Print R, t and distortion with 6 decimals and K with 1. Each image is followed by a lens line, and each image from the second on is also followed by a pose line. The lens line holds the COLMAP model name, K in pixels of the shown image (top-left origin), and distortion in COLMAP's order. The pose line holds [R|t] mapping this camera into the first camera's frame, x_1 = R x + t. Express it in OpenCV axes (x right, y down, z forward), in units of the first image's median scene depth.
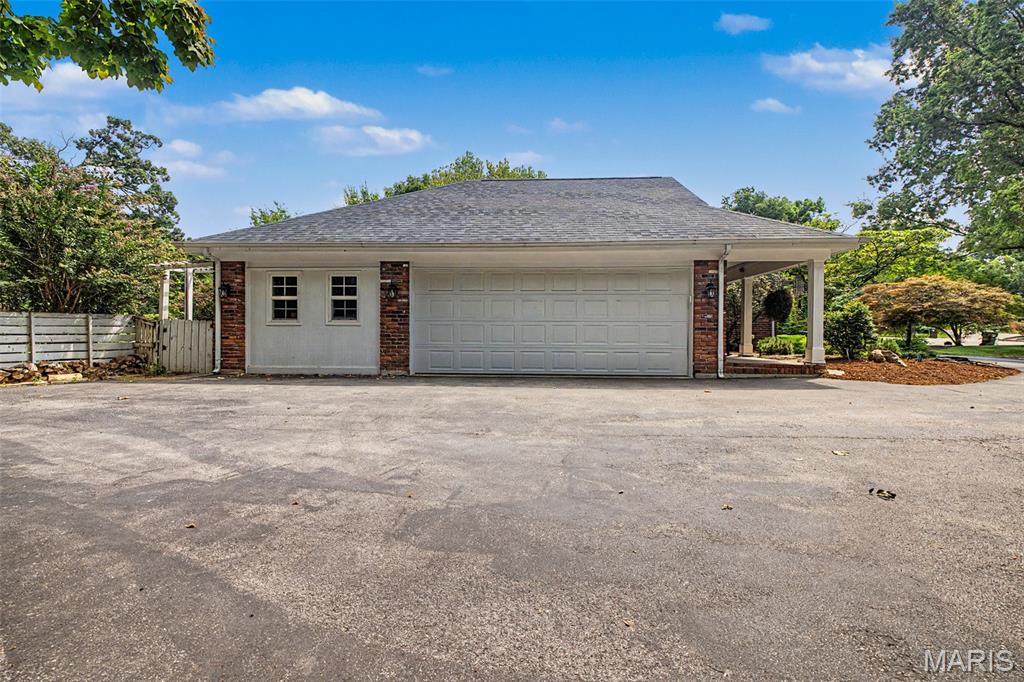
lens RADIAL K [[431.5, 0, 512.4], [0, 431.5, 328.4], [0, 0, 1]] dist [0.014322, 0.000197]
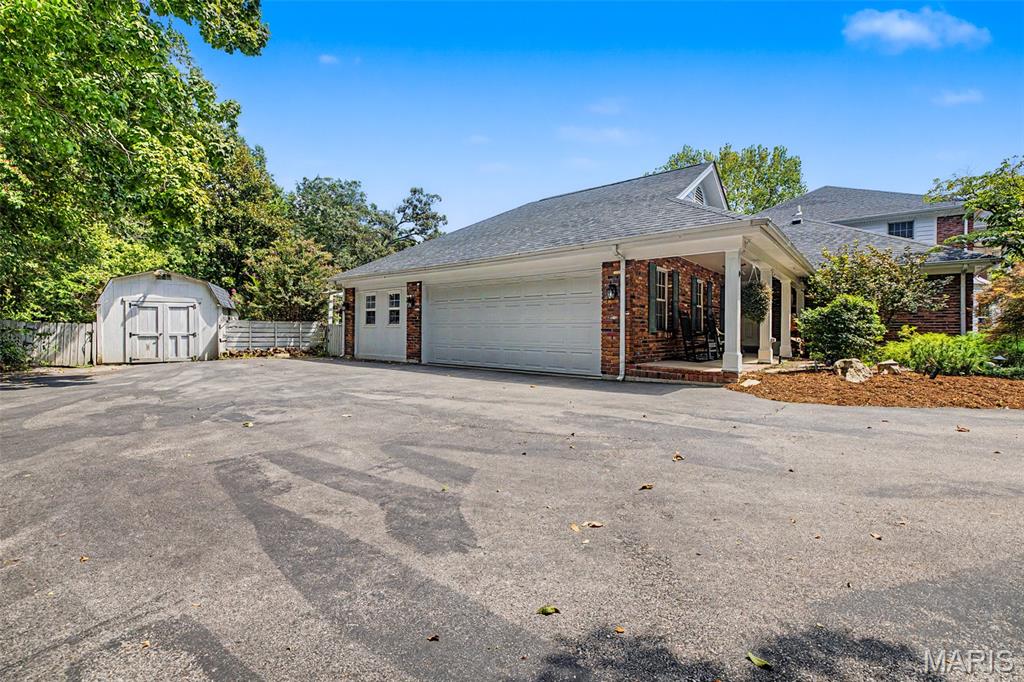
lens RADIAL K [[431.5, 0, 512.4], [0, 431.5, 328.4], [0, 0, 1]] dist [0.014322, 0.000197]
pose [[0.810285, -0.001282, -0.586035, 0.788467], [-0.003346, 0.999971, -0.006815, 0.004062], [0.586026, 0.007483, 0.810257, 0.056748]]
